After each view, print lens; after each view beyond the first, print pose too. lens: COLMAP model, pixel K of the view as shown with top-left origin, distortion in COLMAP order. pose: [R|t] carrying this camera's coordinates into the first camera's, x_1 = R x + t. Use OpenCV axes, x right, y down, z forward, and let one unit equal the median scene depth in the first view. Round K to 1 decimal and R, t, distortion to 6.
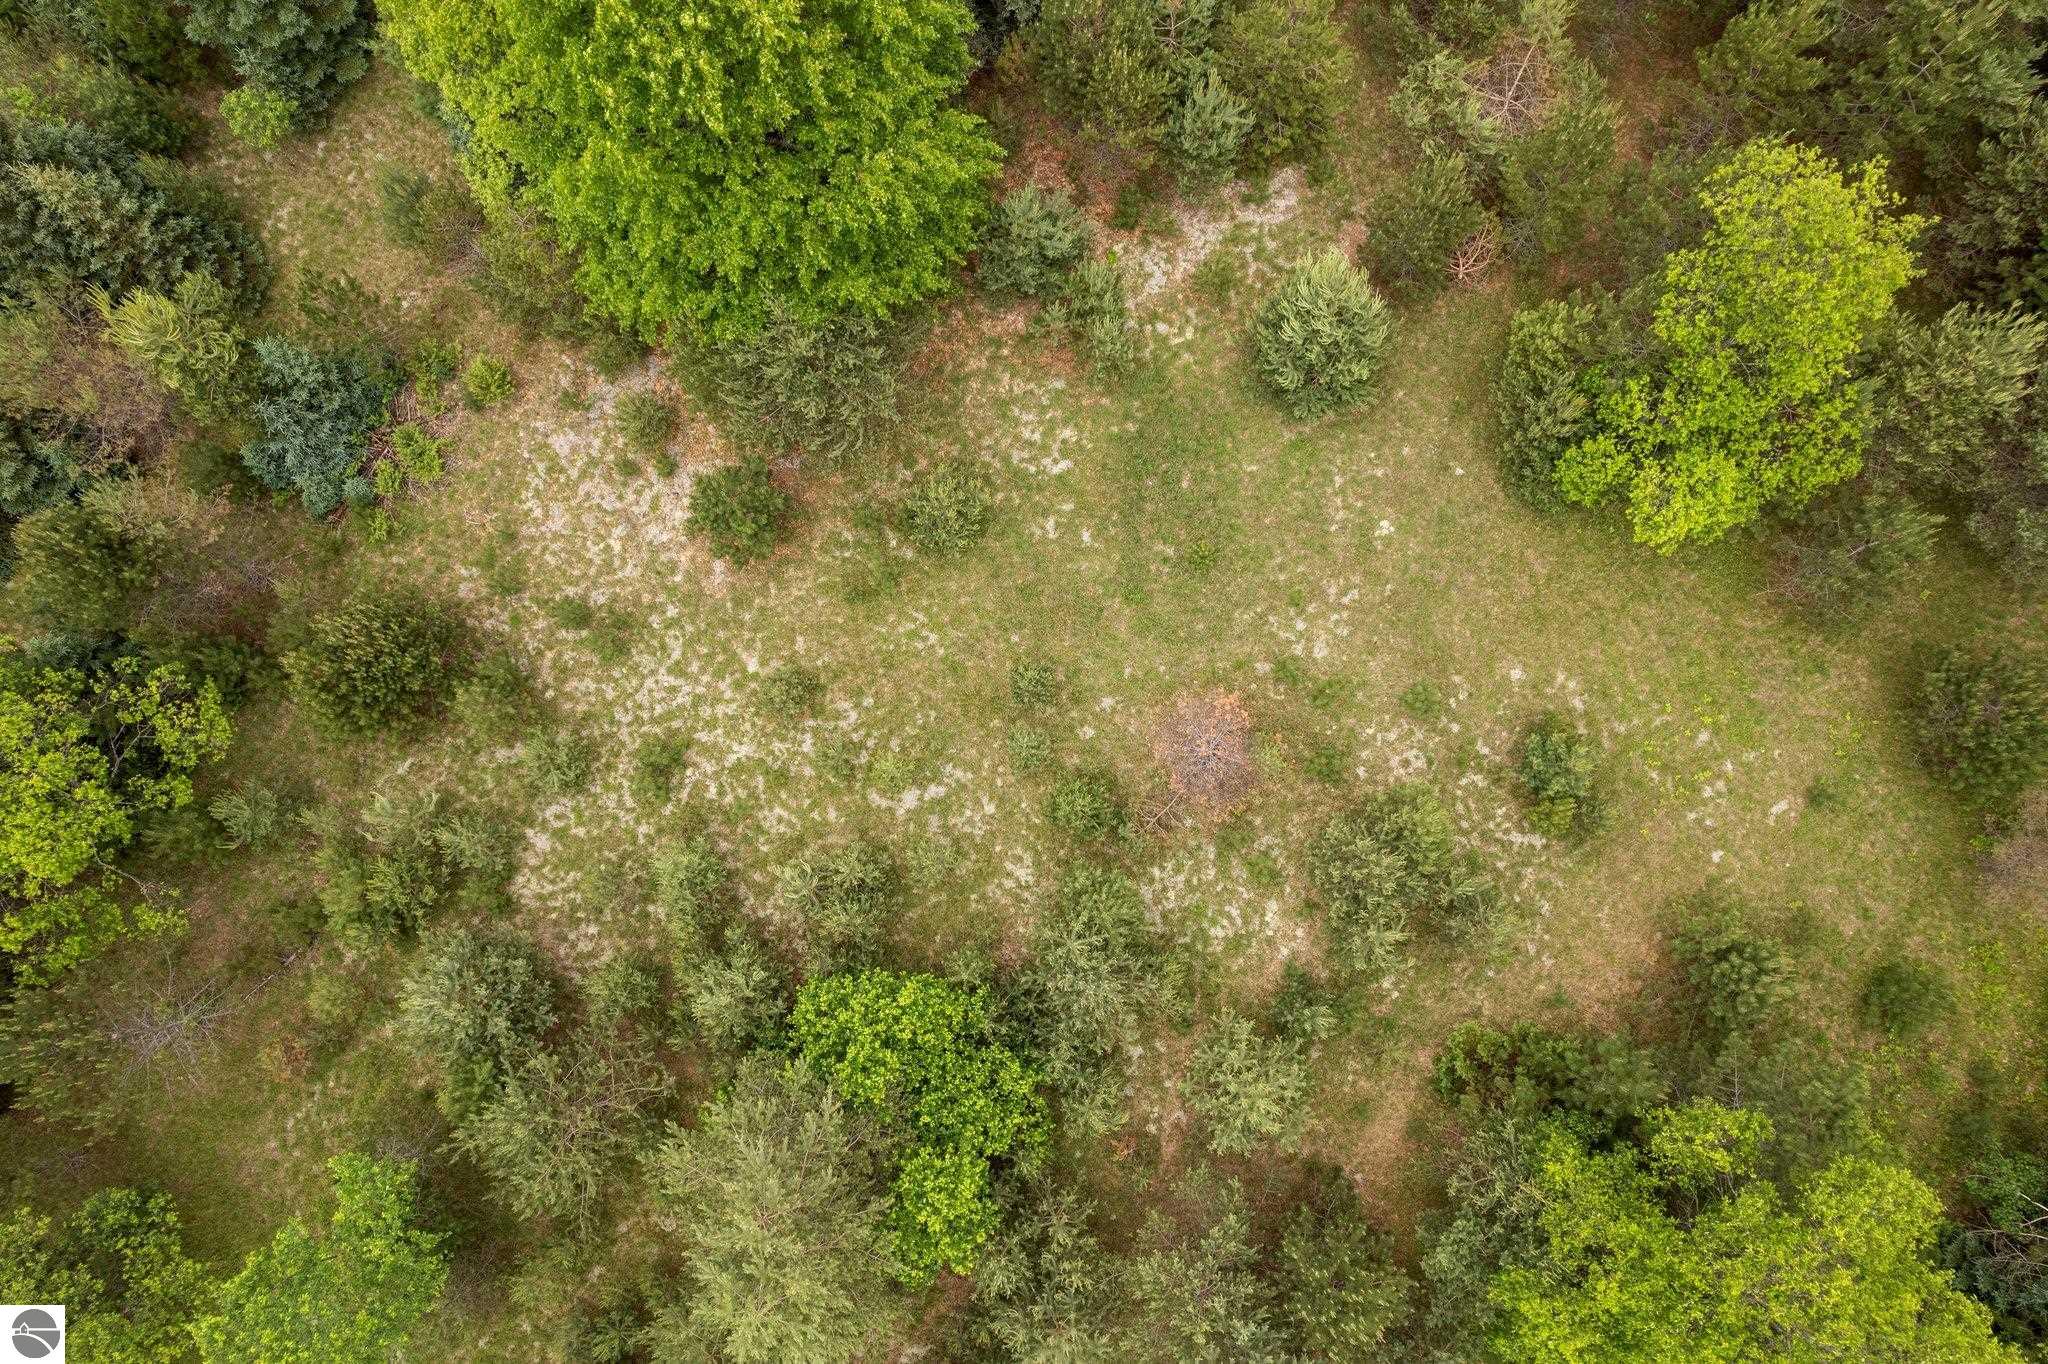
lens RADIAL K [[1309.4, 0, 1024.0], [0, 1309.4, 682.0], [0, 0, 1]] dist [-0.035573, -0.000648]
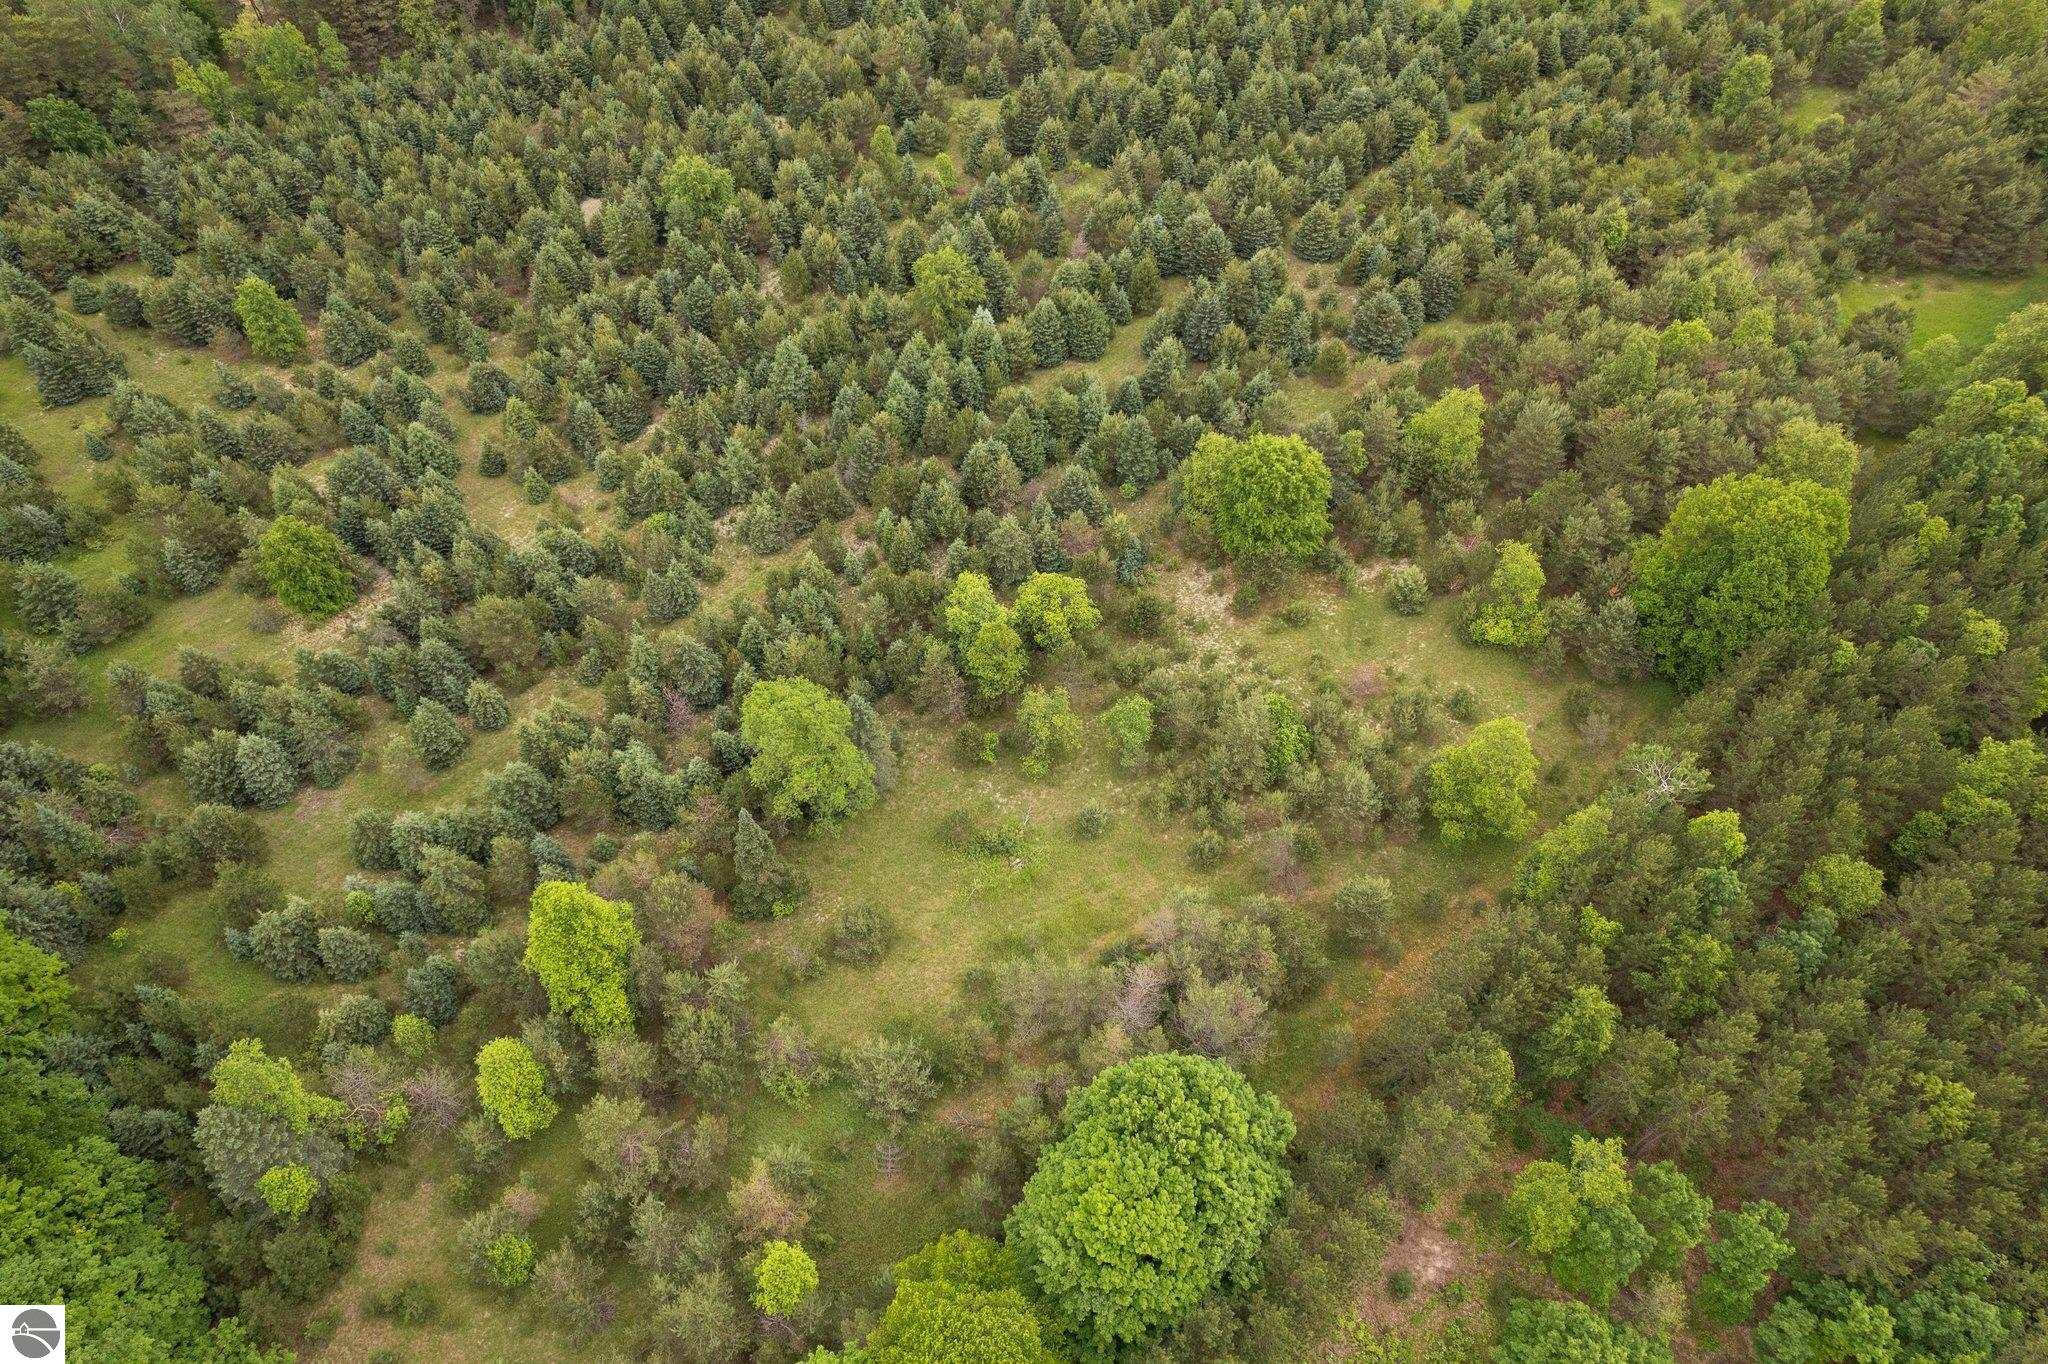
lens RADIAL K [[1309.4, 0, 1024.0], [0, 1309.4, 682.0], [0, 0, 1]] dist [-0.035573, -0.000648]
pose [[0.970707, 0.193951, -0.141814, -0.244589], [-0.237947, 0.857834, -0.455524, 1.816459], [0.033303, 0.475925, 0.878855, -2.064841]]
